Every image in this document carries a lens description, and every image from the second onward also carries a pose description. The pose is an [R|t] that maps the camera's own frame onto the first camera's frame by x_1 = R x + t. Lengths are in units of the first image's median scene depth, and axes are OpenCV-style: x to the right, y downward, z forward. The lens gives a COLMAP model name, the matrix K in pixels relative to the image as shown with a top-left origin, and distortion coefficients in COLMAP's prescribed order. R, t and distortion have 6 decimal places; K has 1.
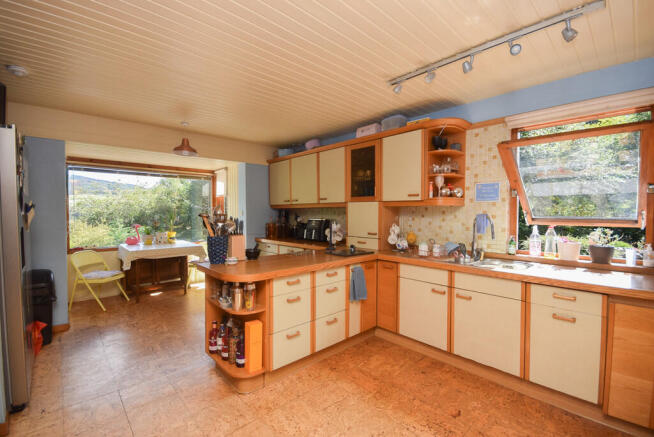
lens RADIAL K [[290.8, 0, 325.4], [0, 290.8, 219.5], [0, 0, 1]] dist [0.000362, -0.000479]
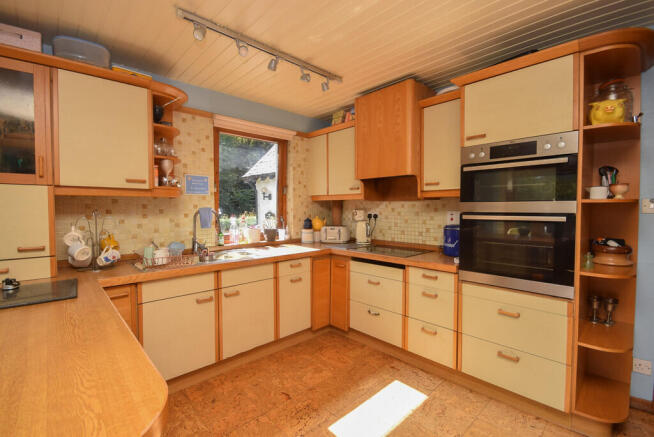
lens RADIAL K [[290.8, 0, 325.4], [0, 290.8, 219.5], [0, 0, 1]] dist [0.000362, -0.000479]
pose [[-0.005035, -0.044440, 0.998999, -0.425312], [0.028849, 0.998590, 0.044567, -0.012084], [-0.999571, 0.029045, -0.003746, 0.618035]]
